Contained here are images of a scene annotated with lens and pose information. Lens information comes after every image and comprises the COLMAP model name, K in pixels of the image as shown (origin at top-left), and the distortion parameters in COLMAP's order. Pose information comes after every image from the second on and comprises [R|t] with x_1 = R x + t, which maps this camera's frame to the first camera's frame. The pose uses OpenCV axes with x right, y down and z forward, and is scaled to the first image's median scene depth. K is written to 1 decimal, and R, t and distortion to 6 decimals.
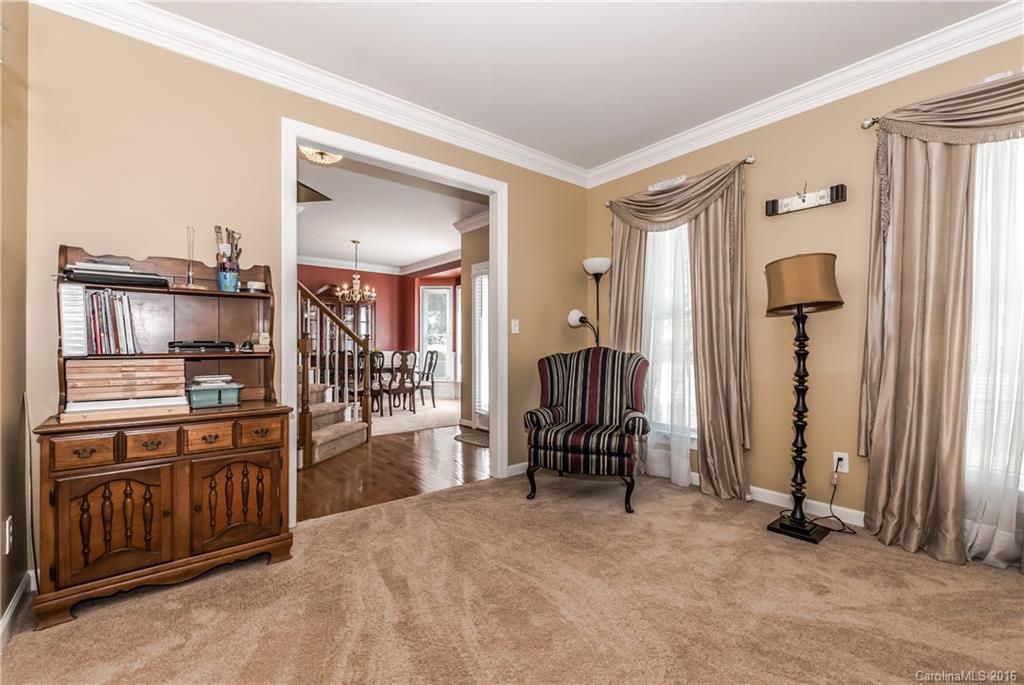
lens RADIAL K [[445.7, 0, 512.4], [0, 445.7, 345.5], [0, 0, 1]] dist [-0.002862, -0.000132]
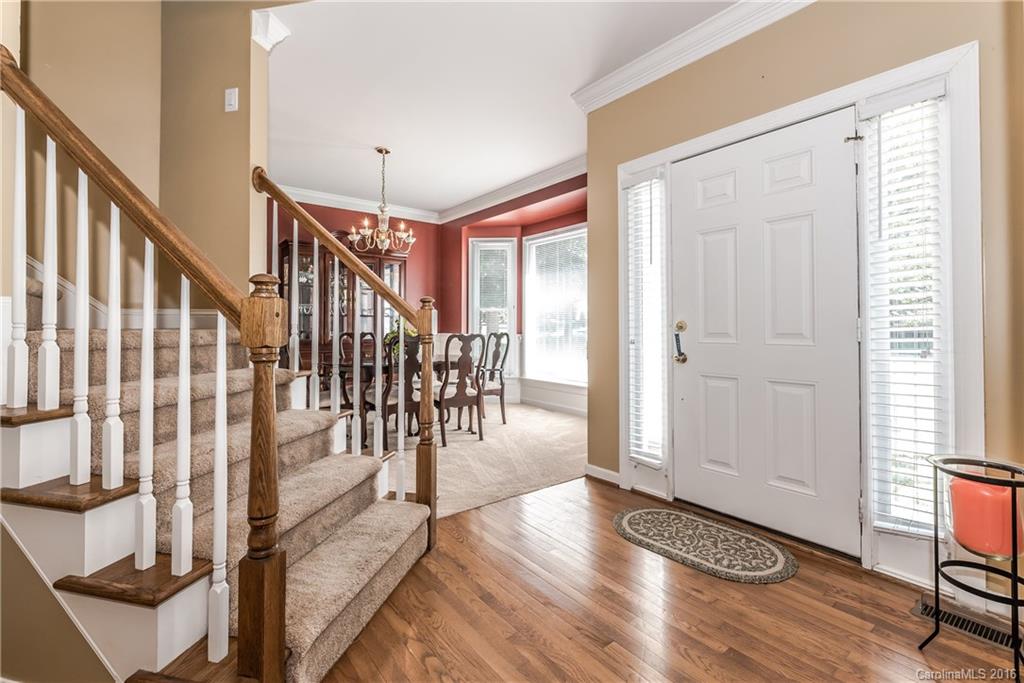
lens RADIAL K [[451.7, 0, 509.8], [0, 451.7, 319.1], [0, 0, 1]] dist [-0.002662, -0.000150]
pose [[0.999784, 0.000766, -0.020765, -0.173421], [-0.001074, 0.999890, -0.014799, 0.002342], [0.020751, 0.014818, 0.999675, 0.411950]]
